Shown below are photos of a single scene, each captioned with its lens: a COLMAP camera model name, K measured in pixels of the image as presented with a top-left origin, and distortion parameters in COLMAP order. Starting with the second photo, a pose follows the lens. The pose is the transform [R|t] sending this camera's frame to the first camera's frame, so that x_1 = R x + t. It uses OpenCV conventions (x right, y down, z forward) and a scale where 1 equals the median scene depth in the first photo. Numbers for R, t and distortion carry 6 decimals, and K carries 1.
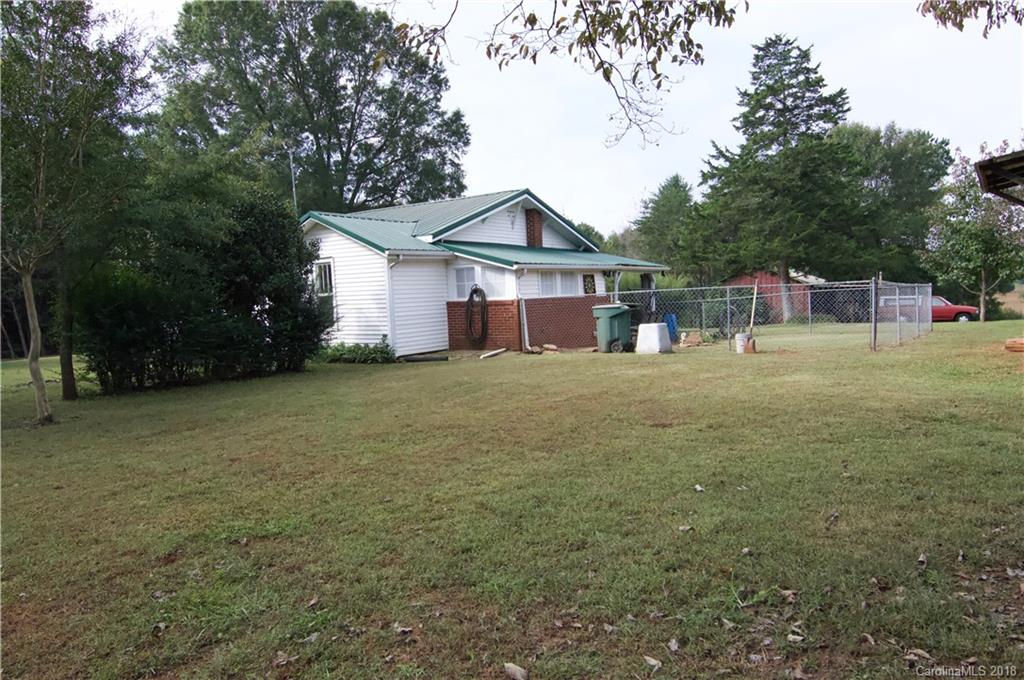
lens RADIAL K [[742.7, 0, 512.0], [0, 742.7, 340.0], [0, 0, 1]] dist [0.000587, -0.000088]
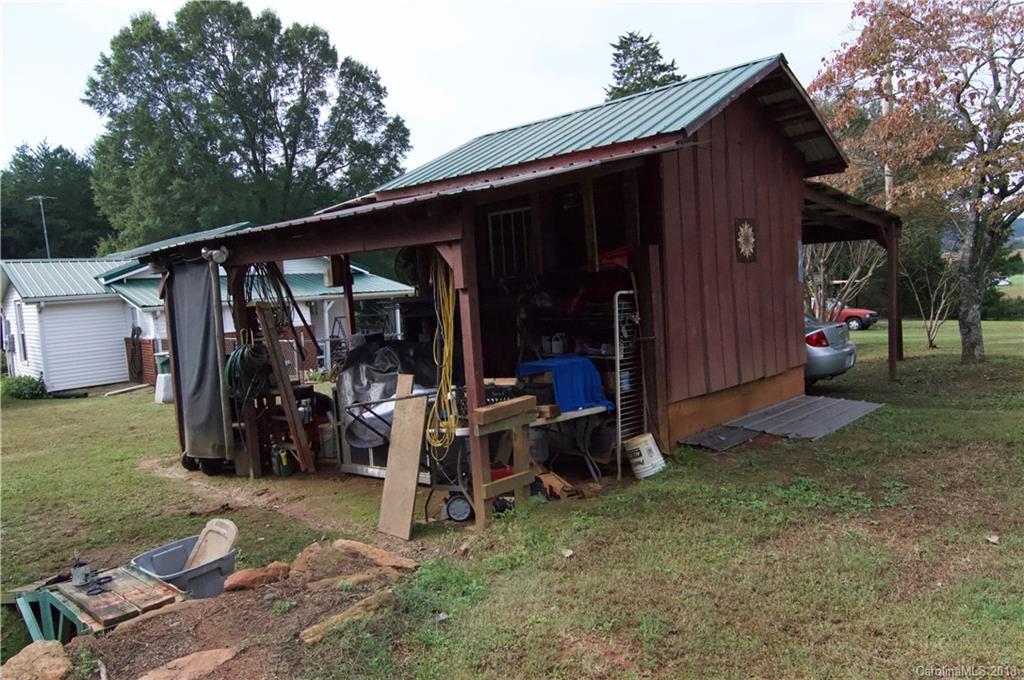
lens RADIAL K [[742.7, 0, 512.0], [0, 742.7, 340.0], [0, 0, 1]] dist [0.000587, -0.000088]
pose [[0.986970, -0.008290, -0.160690, 0.356589], [0.012898, 0.999534, 0.027651, -0.039099], [0.160386, -0.029363, 0.986618, 0.008957]]
